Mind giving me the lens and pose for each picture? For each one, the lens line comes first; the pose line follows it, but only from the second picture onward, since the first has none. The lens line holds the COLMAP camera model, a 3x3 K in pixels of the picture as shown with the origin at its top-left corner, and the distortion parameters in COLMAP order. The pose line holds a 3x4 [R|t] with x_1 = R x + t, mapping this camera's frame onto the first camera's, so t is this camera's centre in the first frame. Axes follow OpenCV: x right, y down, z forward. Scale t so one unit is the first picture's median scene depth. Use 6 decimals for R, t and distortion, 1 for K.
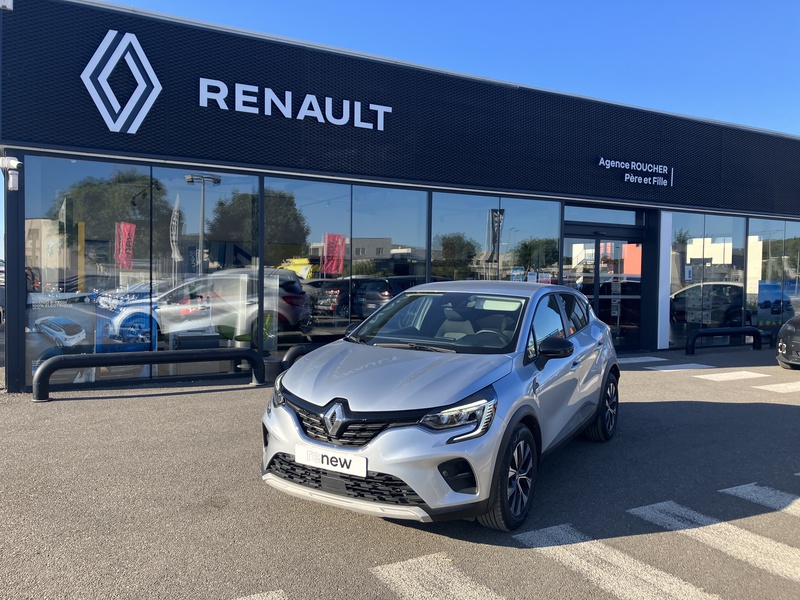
lens RADIAL K [[655.8, 0, 394.3], [0, 655.8, 300.8], [0, 0, 1]] dist [0.024009, -0.010524]
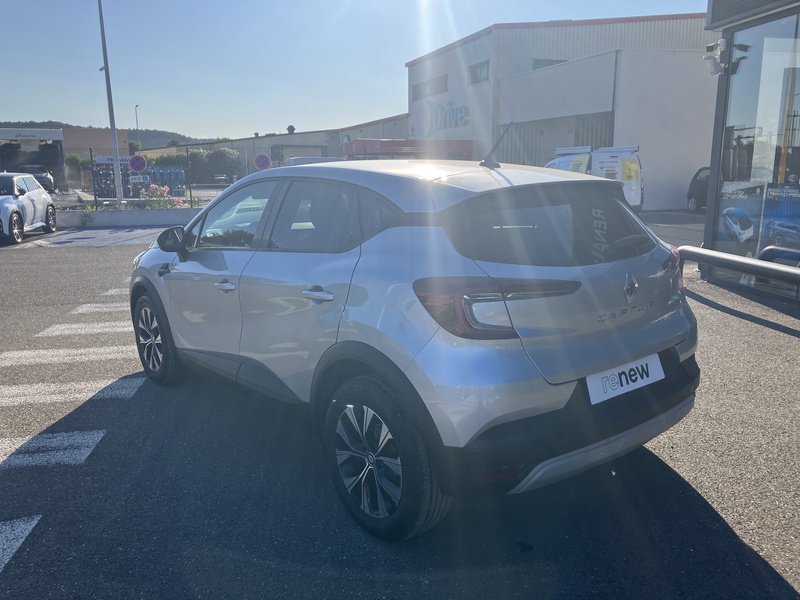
lens RADIAL K [[646.1, 0, 402.8], [0, 646.1, 313.8], [0, 0, 1]] dist [0.016367, 0.003604]
pose [[-0.347587, 0.196789, -0.916765, 0.687735], [-0.035279, 0.974291, 0.222514, -0.023586], [0.936984, 0.109686, -0.331708, 1.159816]]
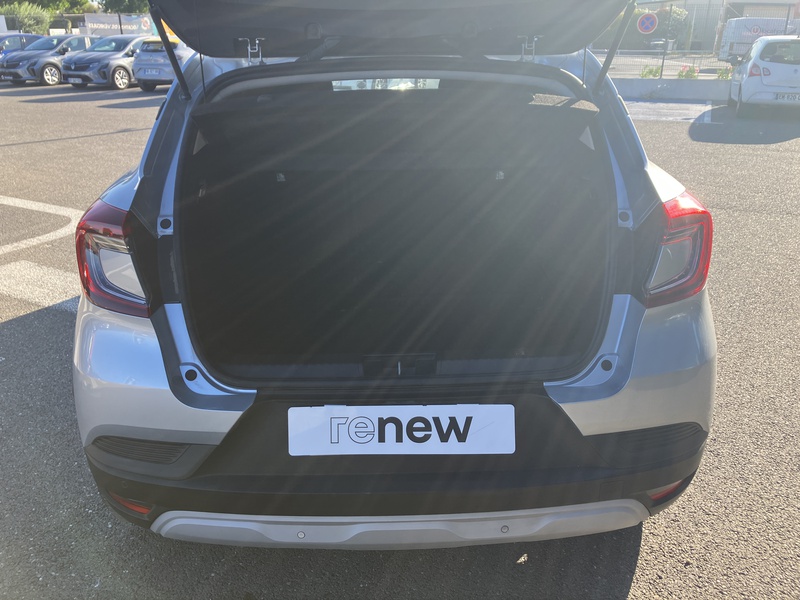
lens RADIAL K [[663.7, 0, 400.0], [0, 663.7, 300.0], [0, 0, 1]] dist [0.019542, -0.004808]
pose [[-0.838389, 0.185778, -0.512436, 0.383266], [-0.042065, 0.915268, 0.400643, -0.034583], [0.543447, 0.357450, -0.759536, 1.323144]]
